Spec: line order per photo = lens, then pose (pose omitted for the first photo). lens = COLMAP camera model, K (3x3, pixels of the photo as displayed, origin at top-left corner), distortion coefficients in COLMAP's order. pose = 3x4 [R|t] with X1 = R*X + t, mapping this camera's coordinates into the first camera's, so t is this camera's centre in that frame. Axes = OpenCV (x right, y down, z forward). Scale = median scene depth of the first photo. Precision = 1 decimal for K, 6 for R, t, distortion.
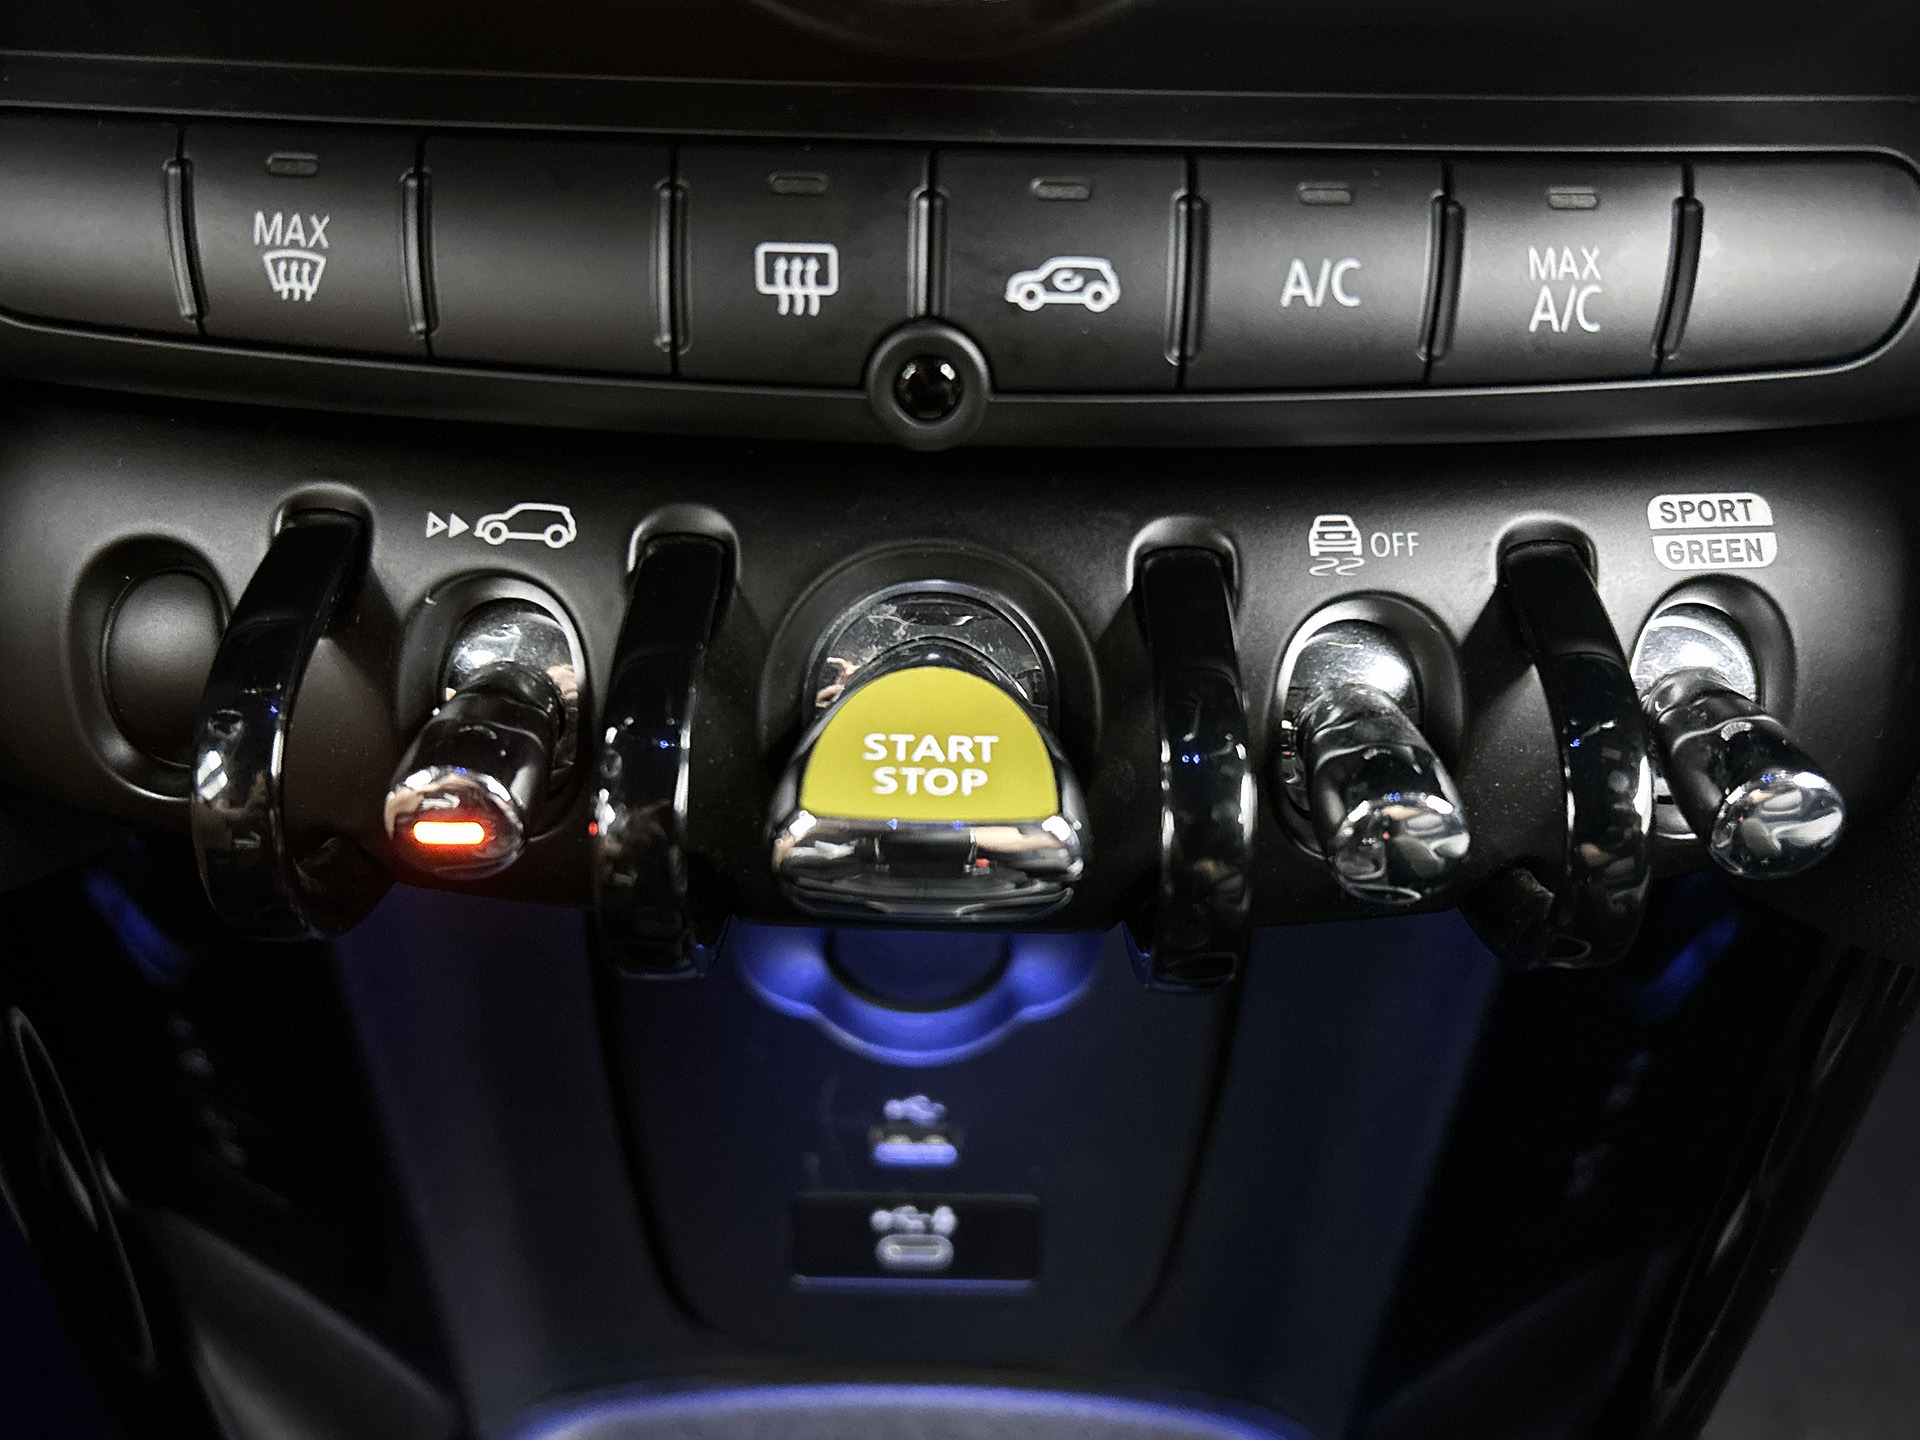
lens RADIAL K [[1715.6, 0, 960.0], [0, 1715.6, 720.0], [0, 0, 1]] dist [-0.003529, -0.000434]
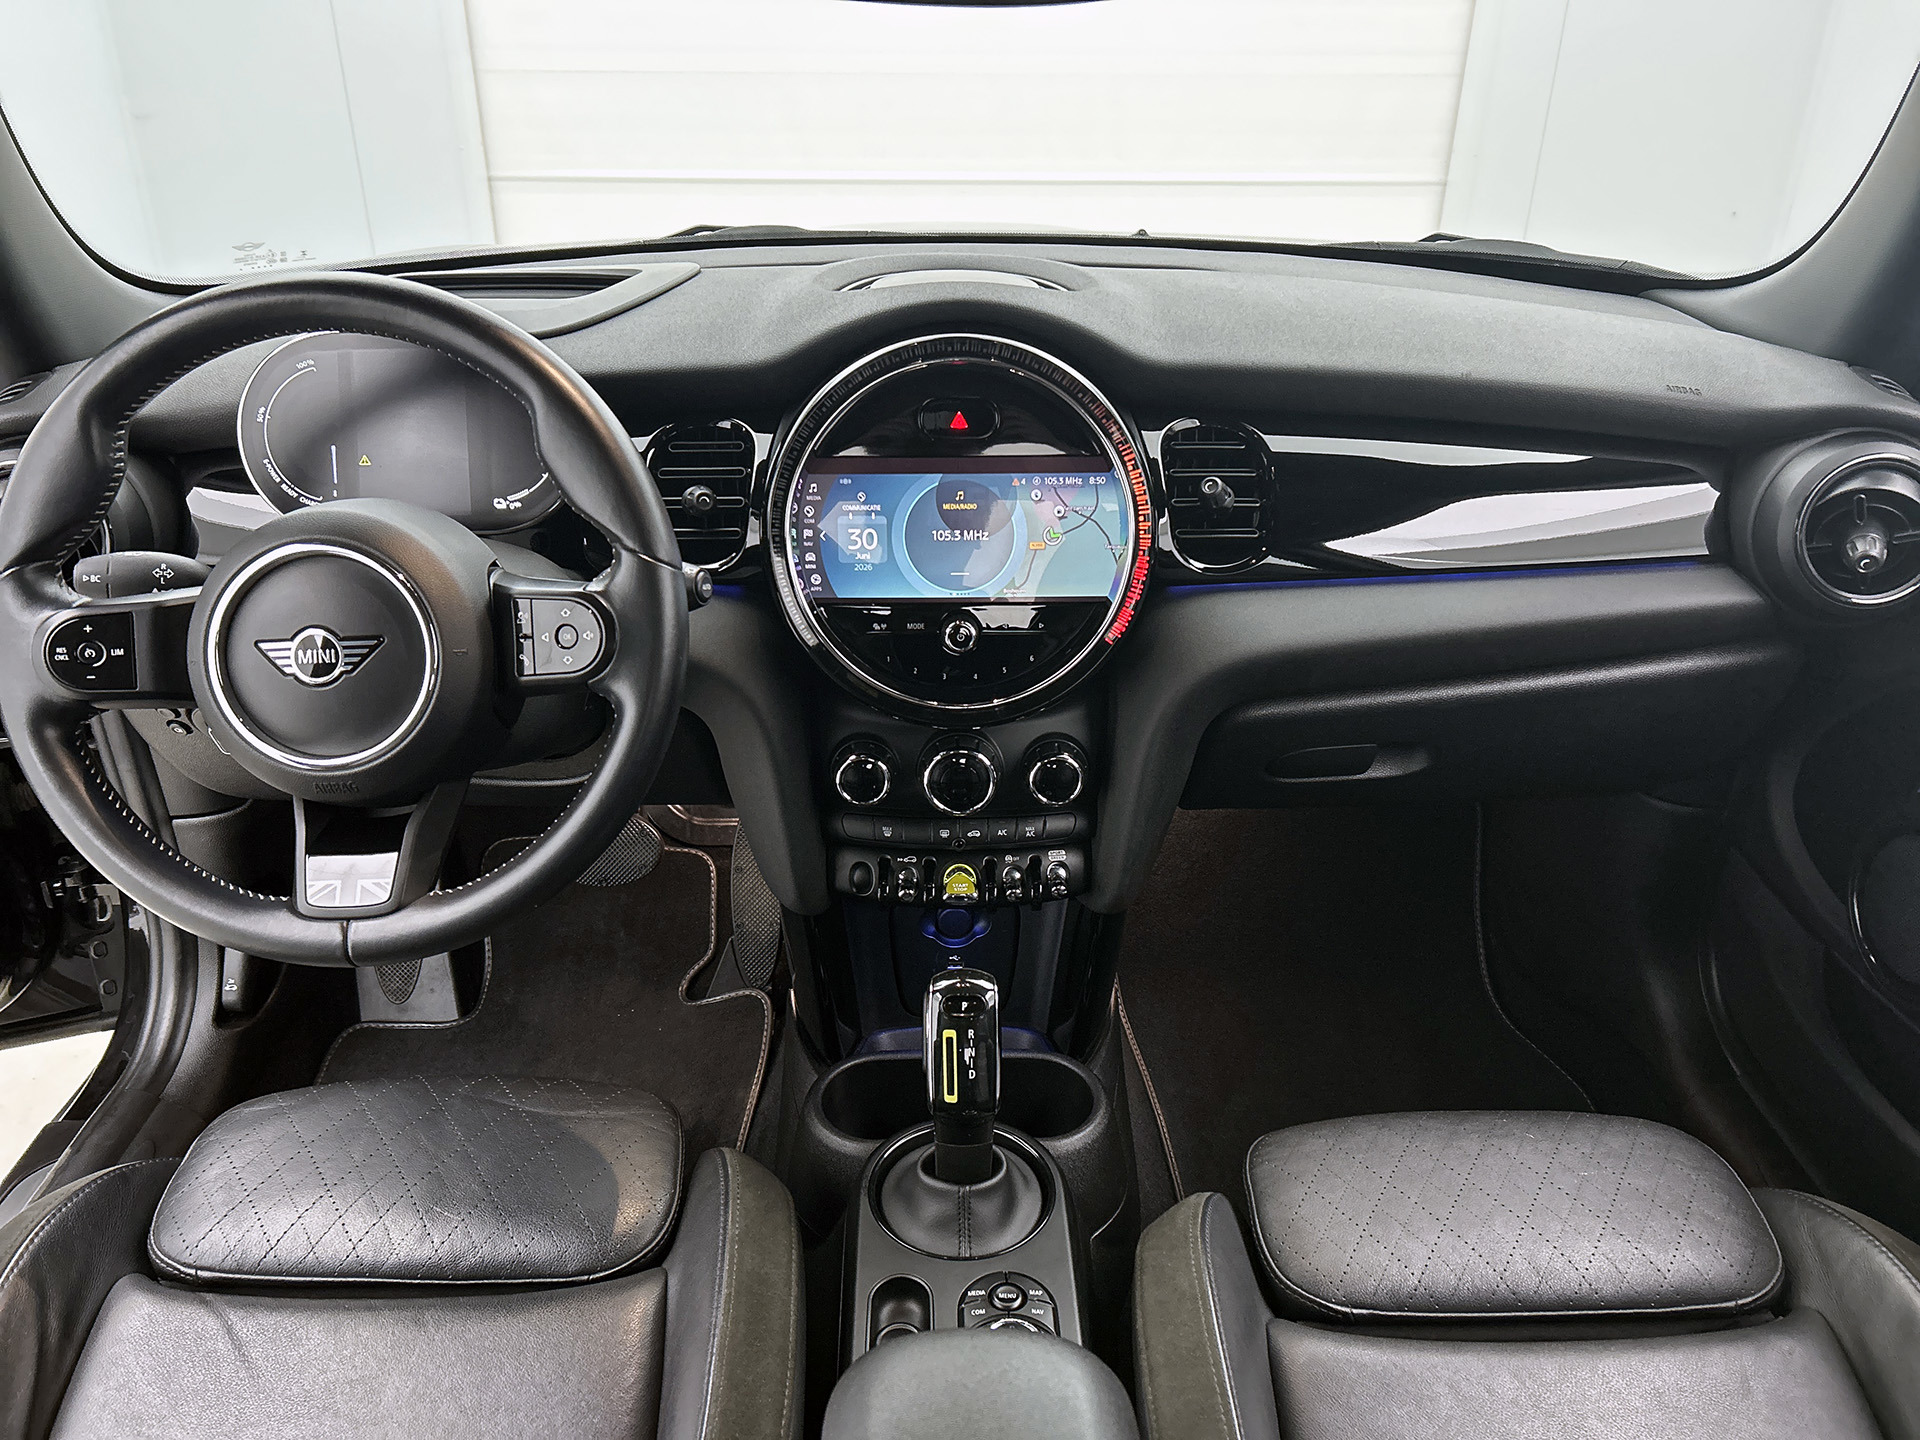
lens RADIAL K [[1468.7, 0, 952.8], [0, 1468.7, 686.9], [0, 0, 1]] dist [0.032050, 0.000539]
pose [[0.999757, -0.021857, 0.002747, -0.048001], [0.022027, 0.993411, -0.112470, -0.133259], [-0.000271, 0.112503, 0.993651, -5.898490]]
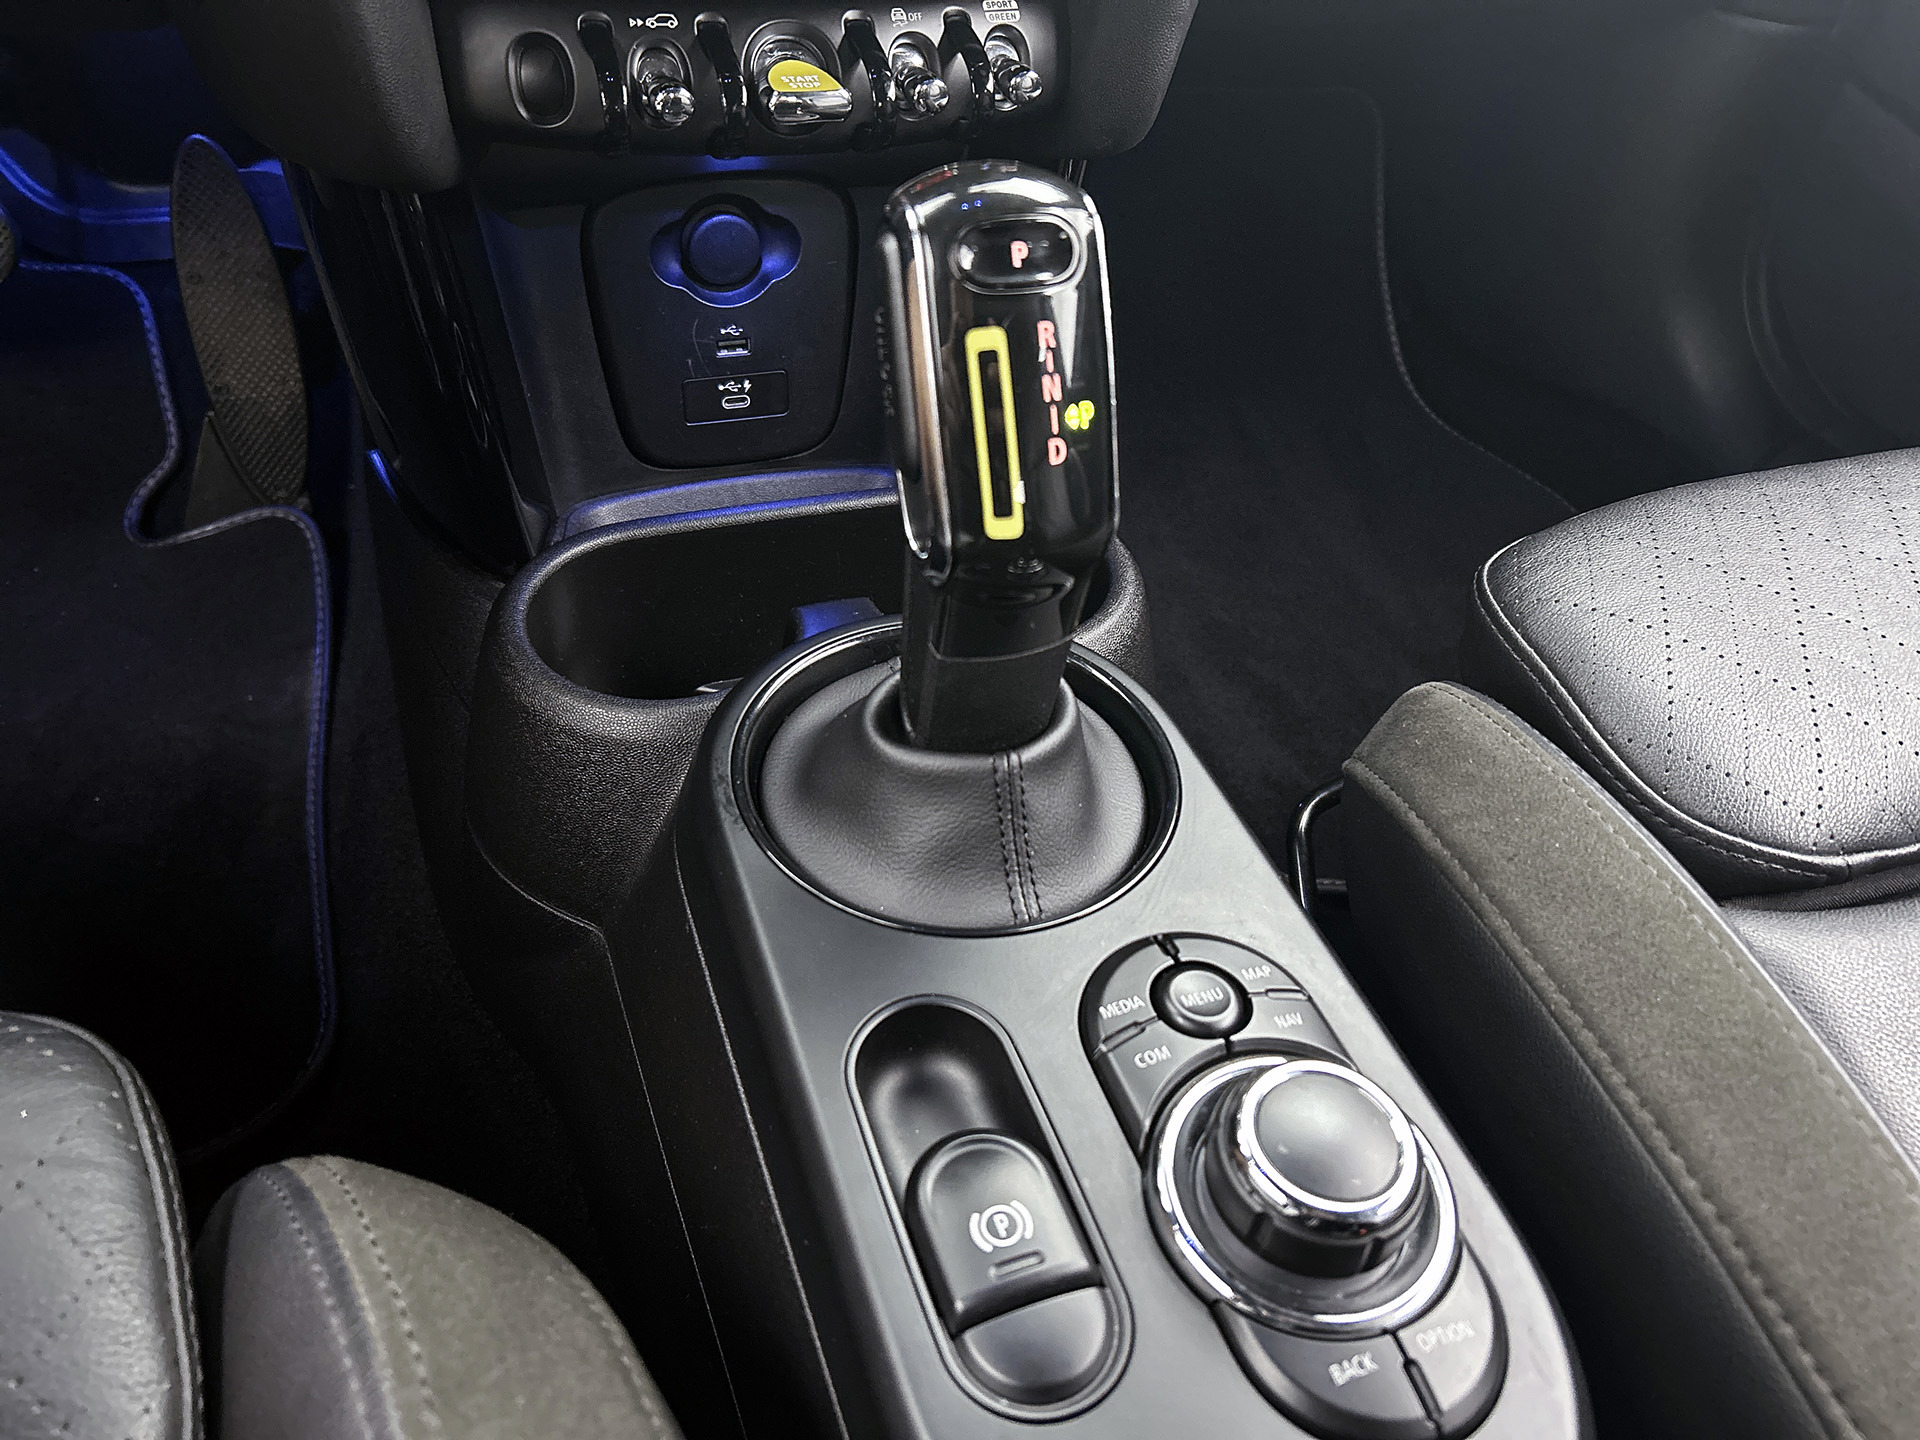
lens RADIAL K [[1468.7, 0, 952.8], [0, 1468.7, 686.9], [0, 0, 1]] dist [0.032050, 0.000539]
pose [[0.939069, -0.176881, 0.294726, -0.765192], [0.122453, 0.973332, 0.193983, 0.623014], [-0.321178, -0.146073, 0.935686, -1.939653]]
